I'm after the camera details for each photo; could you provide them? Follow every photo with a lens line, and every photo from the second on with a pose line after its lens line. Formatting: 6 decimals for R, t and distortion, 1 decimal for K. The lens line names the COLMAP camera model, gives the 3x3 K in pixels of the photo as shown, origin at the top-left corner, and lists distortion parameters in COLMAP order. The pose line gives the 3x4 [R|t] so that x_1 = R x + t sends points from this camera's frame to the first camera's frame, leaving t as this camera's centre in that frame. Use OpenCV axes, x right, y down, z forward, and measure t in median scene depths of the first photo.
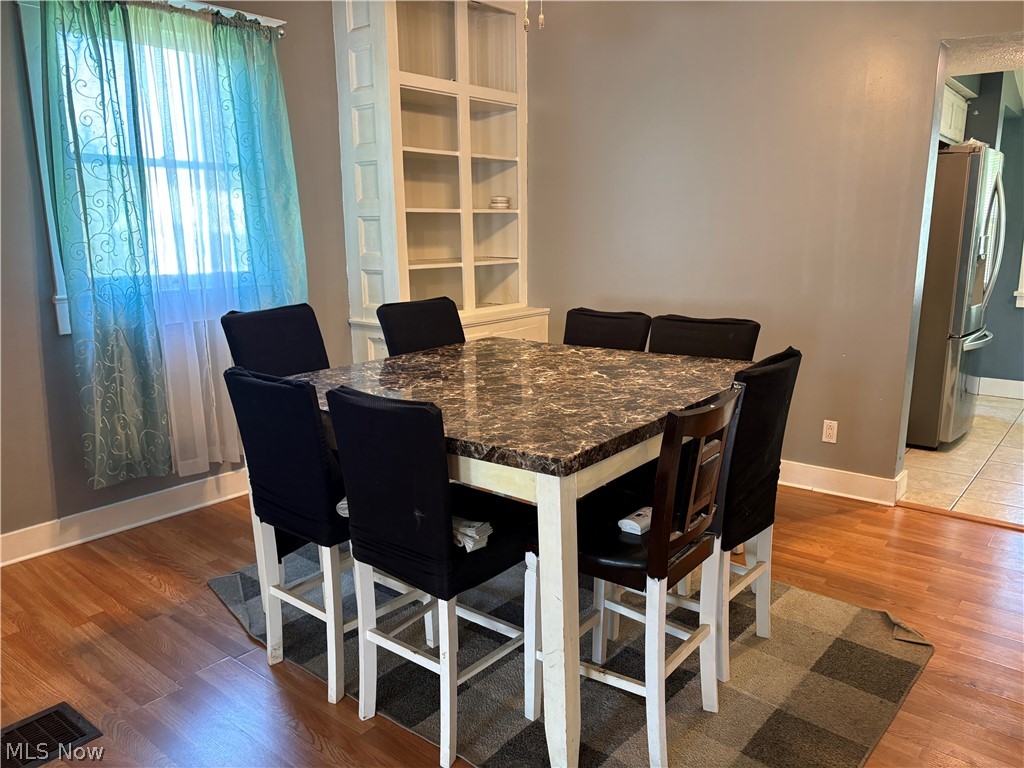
lens RADIAL K [[776.1, 0, 513.2], [0, 776.1, 391.6], [0, 0, 1]] dist [0.066677, -0.069605]
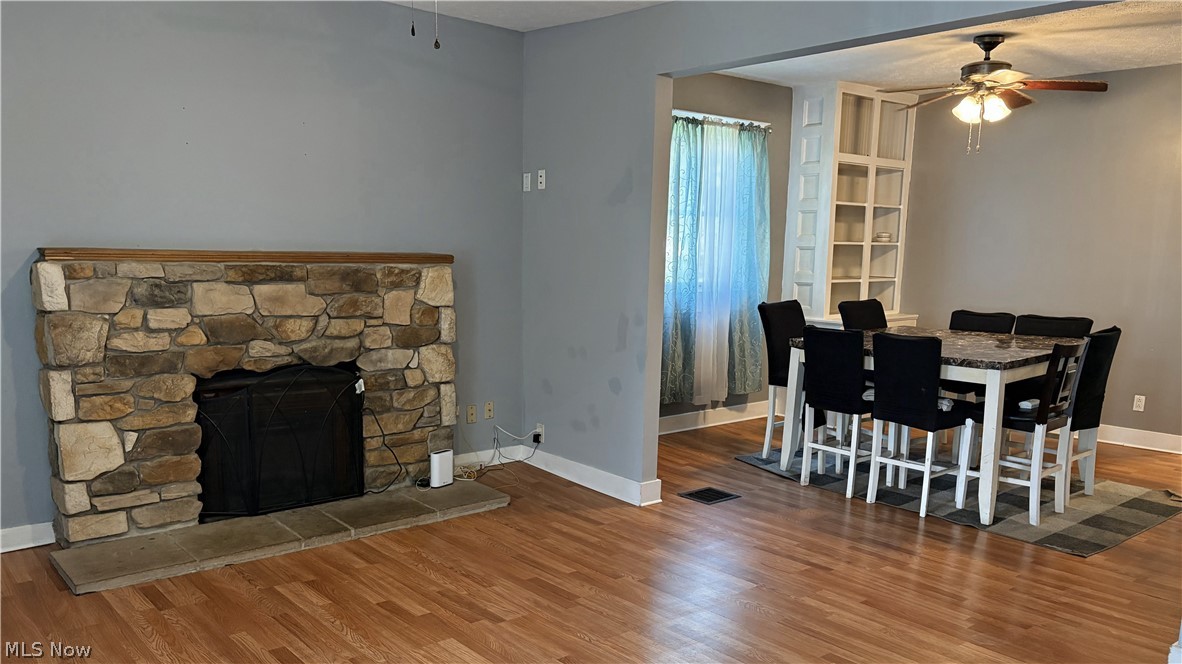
lens RADIAL K [[911.4, 0, 591.6], [0, 911.4, 411.2], [0, 0, 1]] dist [0.041319, 0.001157]
pose [[0.985151, 0.055700, -0.162402, -0.341887], [-0.060682, 0.997822, -0.025879, 0.188690], [0.160606, 0.035350, 0.986385, -0.923036]]
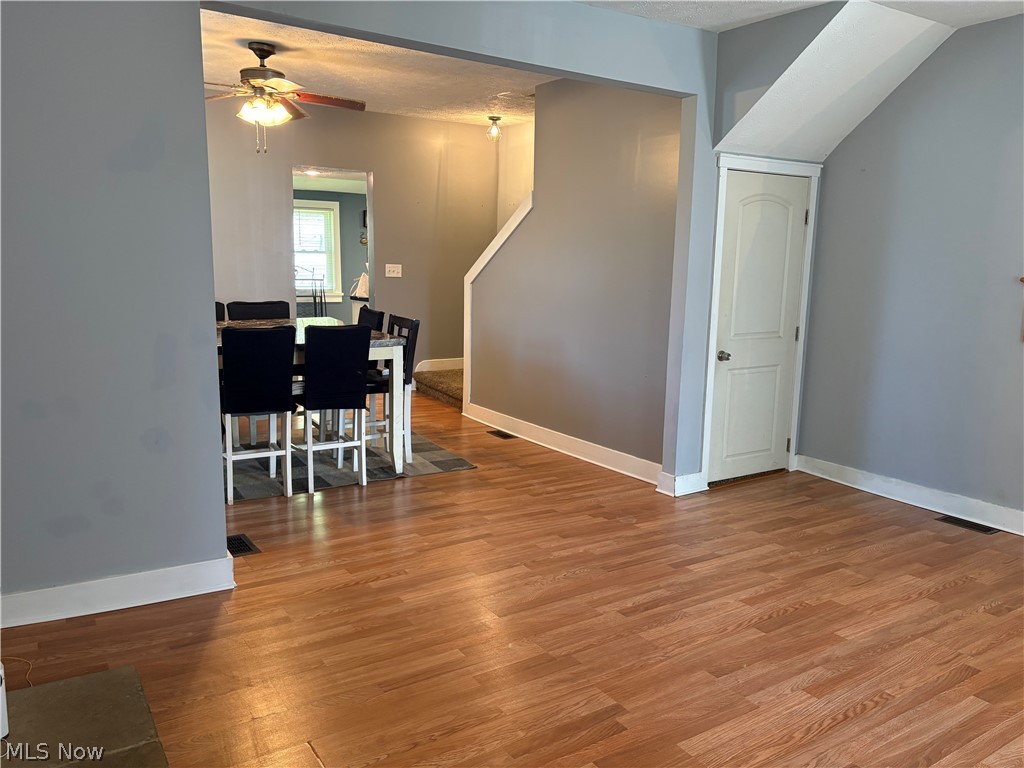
lens RADIAL K [[776.1, 0, 514.3], [0, 776.1, 382.0], [0, 0, 1]] dist [0.066677, -0.069605]
pose [[0.294455, -0.134418, 0.946165, -1.242911], [0.174757, 0.980938, 0.084972, 0.038775], [-0.939551, 0.140329, 0.312332, -0.107450]]
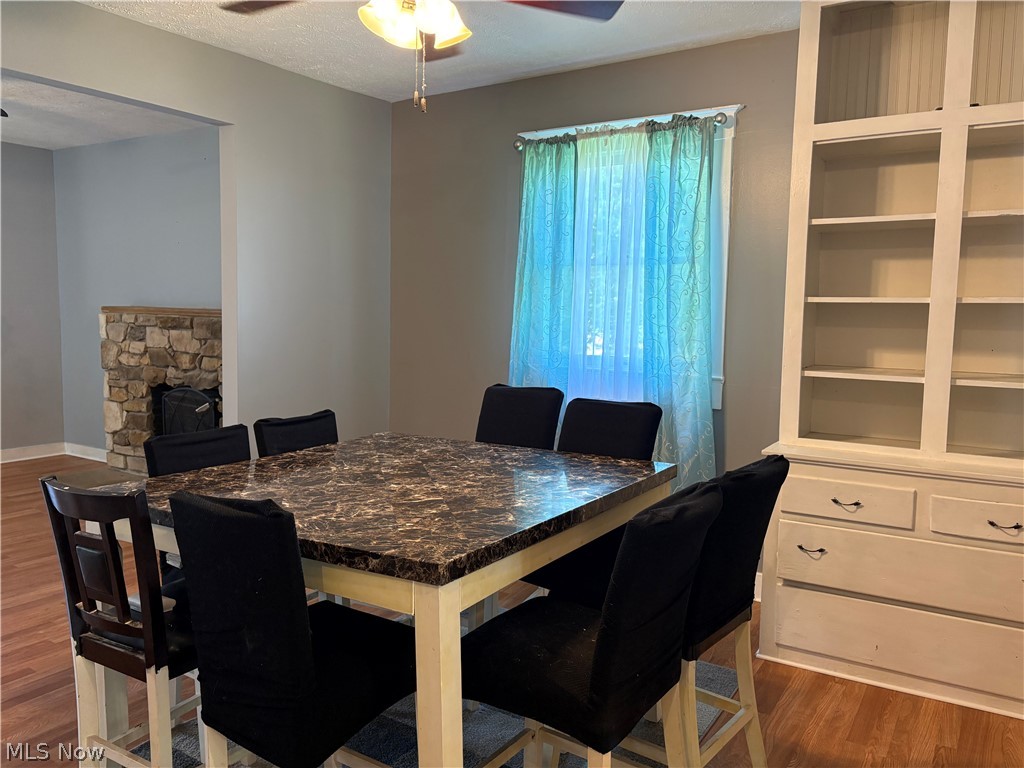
lens RADIAL K [[776.1, 0, 513.1], [0, 776.1, 384.2], [0, 0, 1]] dist [0.066677, -0.069605]
pose [[0.114485, 0.112895, -0.986989, 0.703542], [-0.223068, 0.971073, 0.085200, -0.180286], [0.968057, 0.210411, 0.136357, 0.743713]]
